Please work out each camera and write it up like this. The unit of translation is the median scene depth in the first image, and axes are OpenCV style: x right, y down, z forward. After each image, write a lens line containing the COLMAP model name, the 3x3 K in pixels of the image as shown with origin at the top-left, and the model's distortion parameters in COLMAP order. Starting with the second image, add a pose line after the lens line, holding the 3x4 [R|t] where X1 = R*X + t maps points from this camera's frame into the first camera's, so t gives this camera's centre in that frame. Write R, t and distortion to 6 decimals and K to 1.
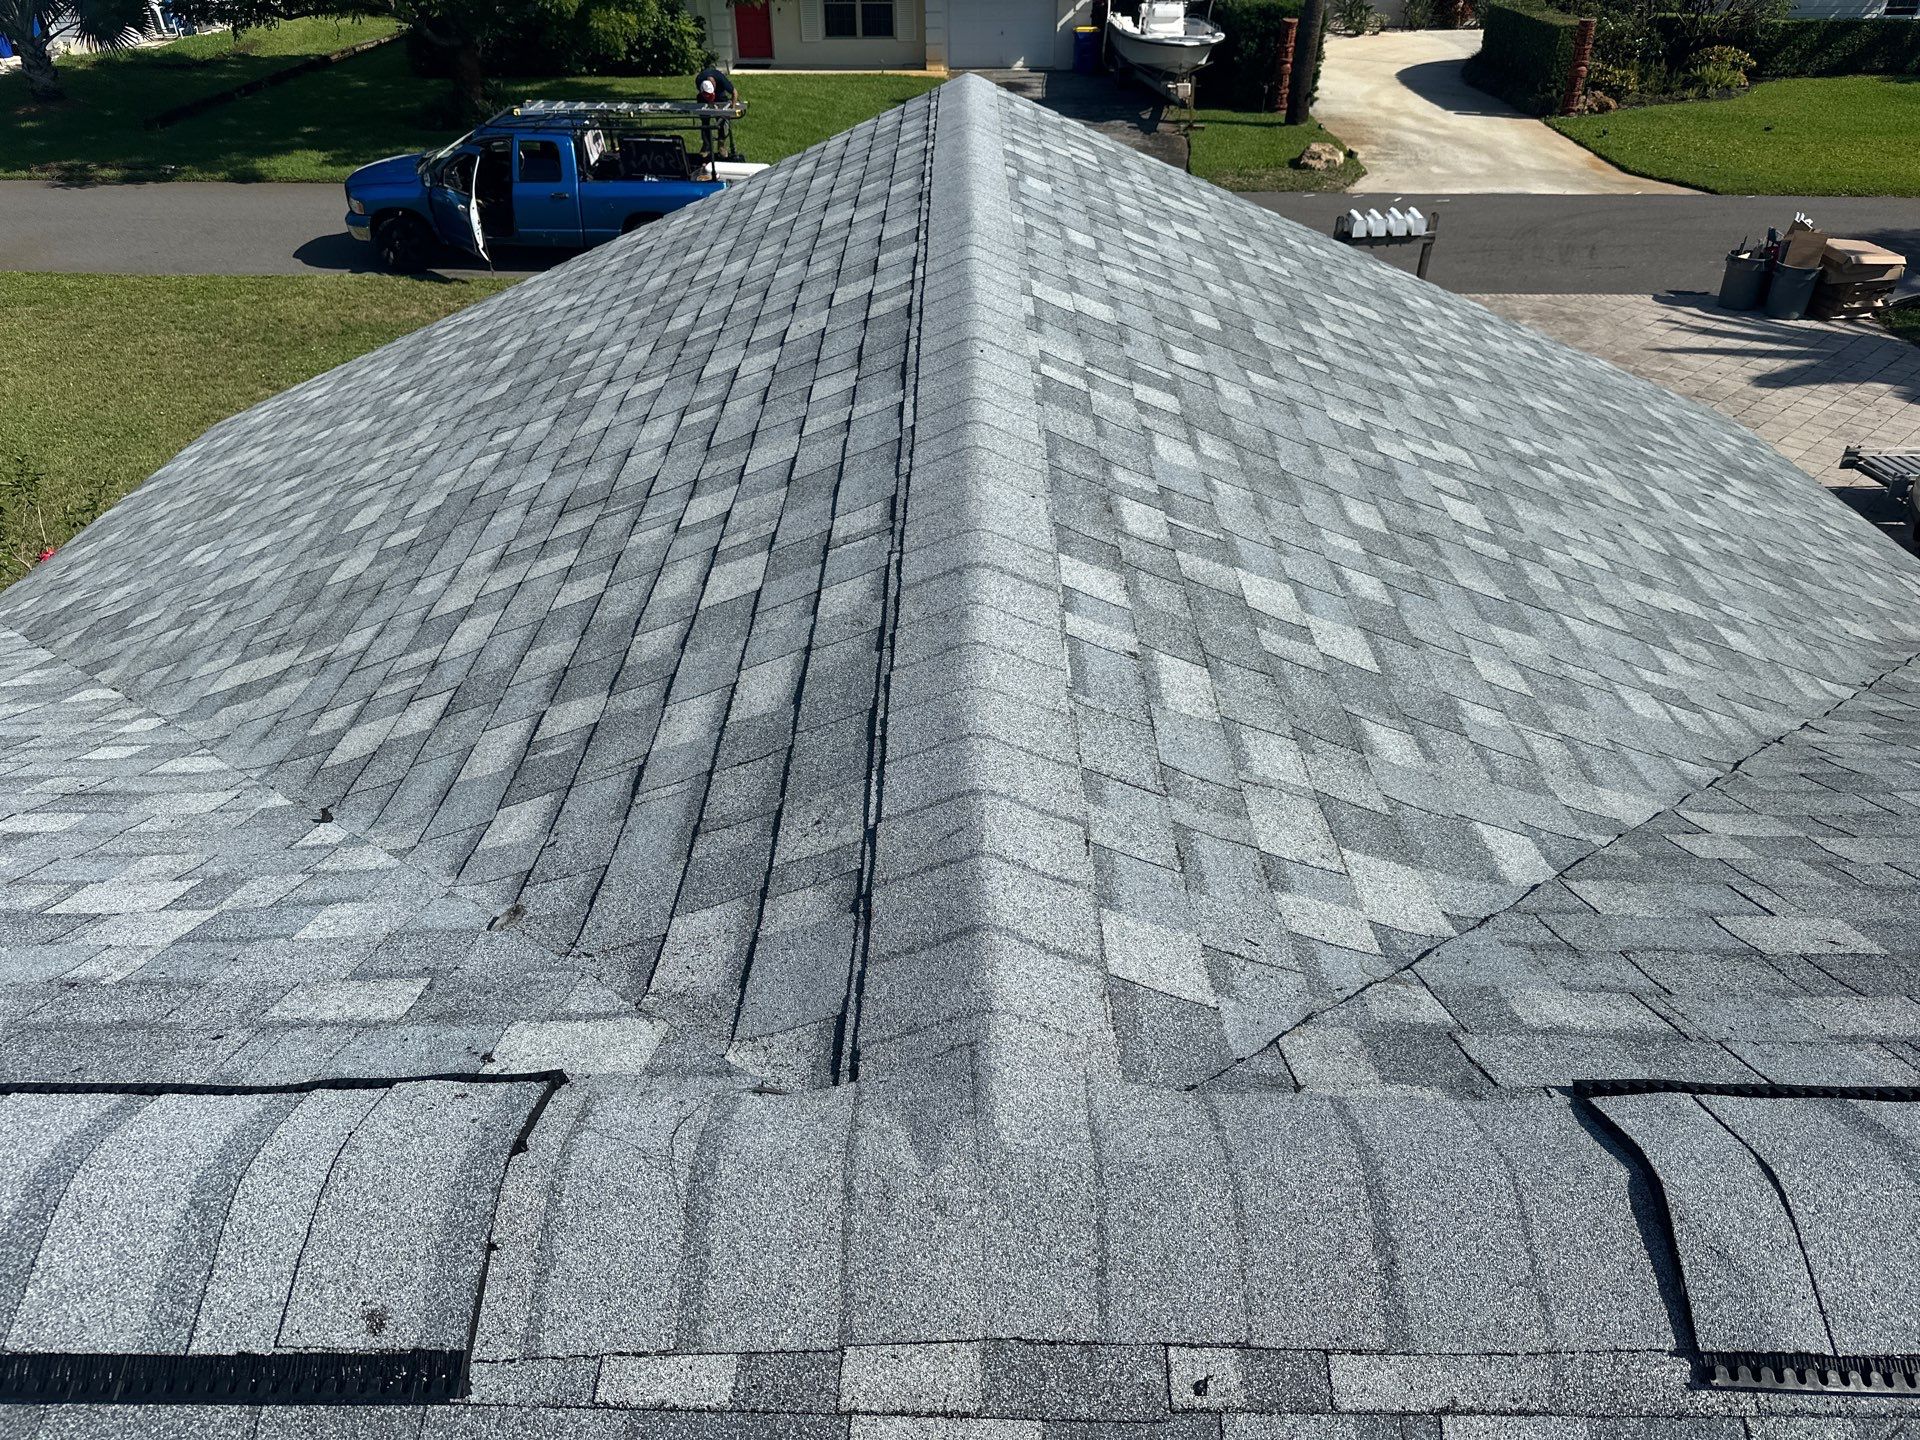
lens RADIAL K [[1352.3, 0, 960.0], [0, 1352.3, 720.0], [0, 0, 1]] dist [-0.006044, -0.005010]
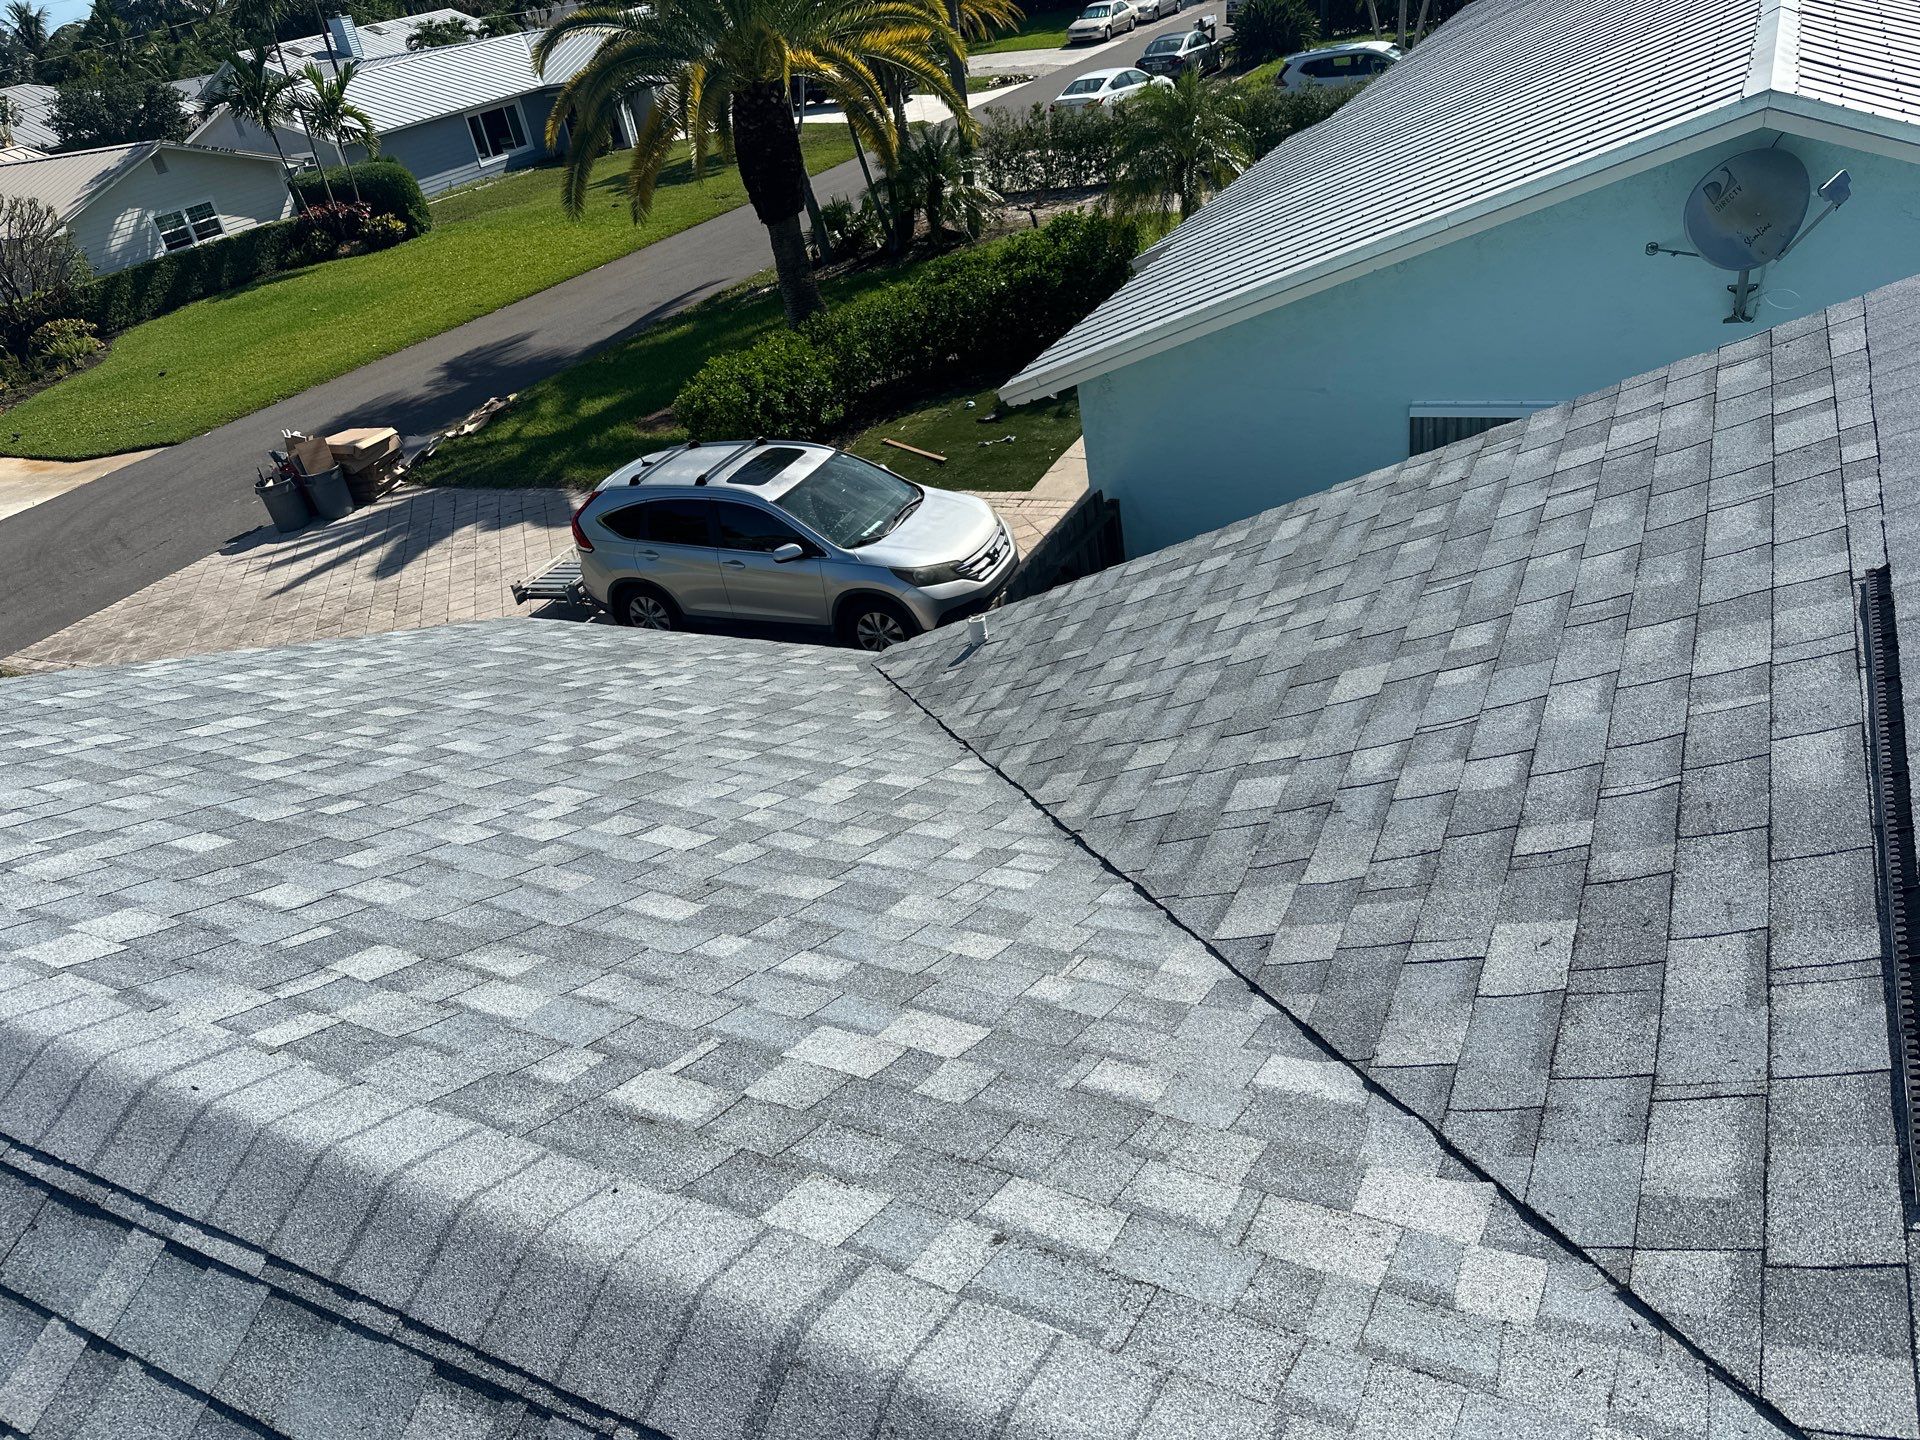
lens RADIAL K [[1327.3, 0, 954.0], [0, 1327.3, 755.1], [0, 0, 1]] dist [0.021364, -0.028928]
pose [[0.441856, -0.535086, 0.720032, -0.036462], [0.619240, 0.762666, 0.186766, -0.052813], [-0.649080, 0.363349, 0.668335, 0.050678]]
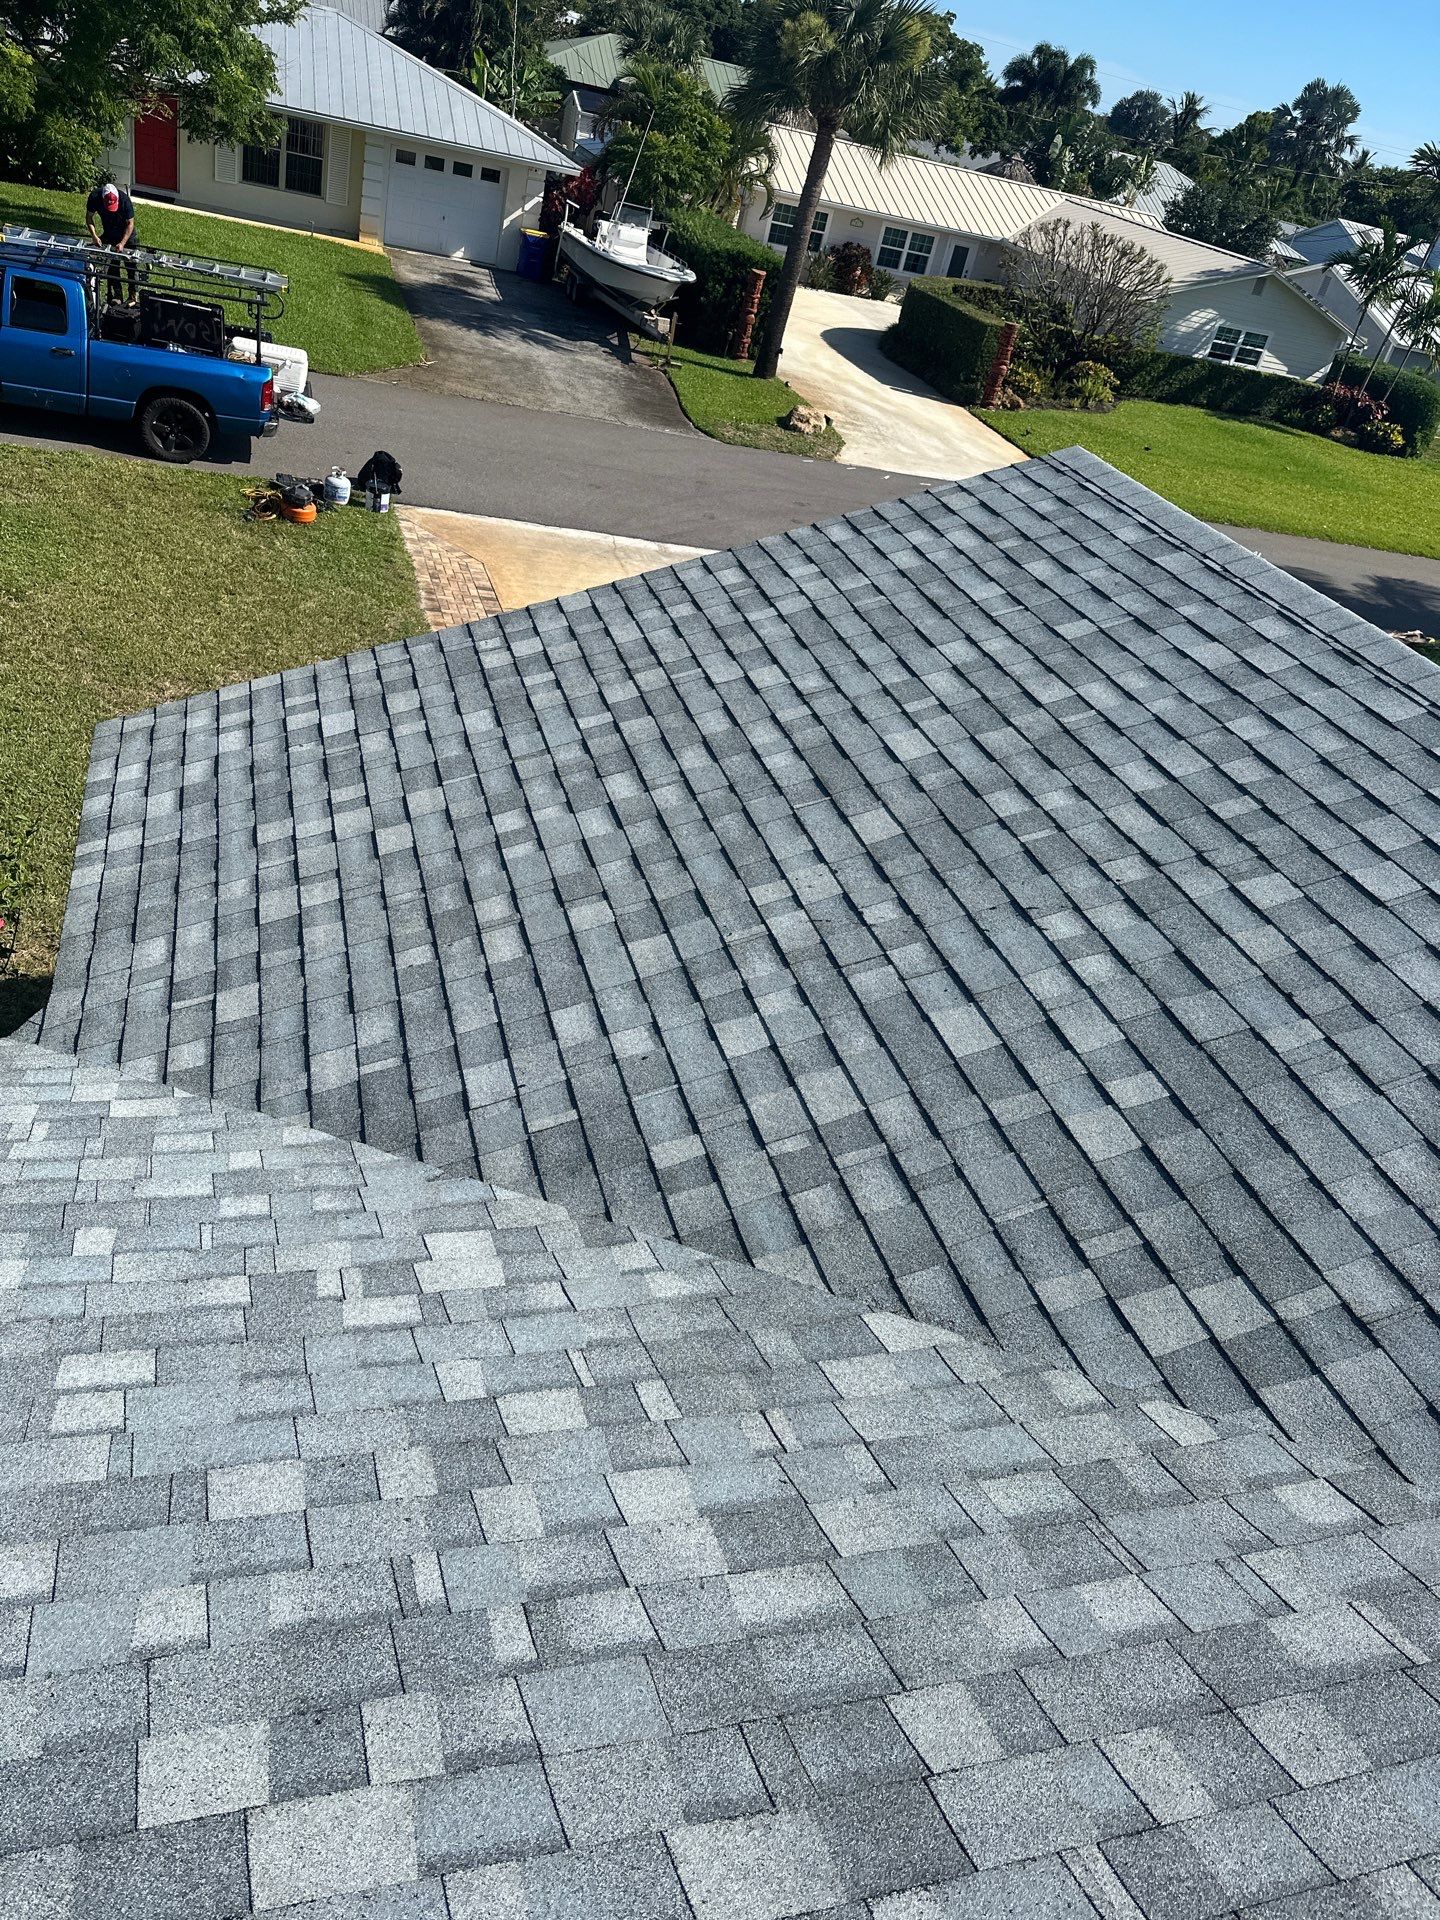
lens RADIAL K [[1327.3, 0, 720.0], [0, 1327.3, 960.0], [0, 0, 1]] dist [0.021364, -0.028928]
pose [[0.938071, 0.015395, 0.346102, -0.206560], [-0.028900, 0.999008, 0.033893, -0.055037], [-0.345237, -0.041796, 0.937585, 0.075730]]
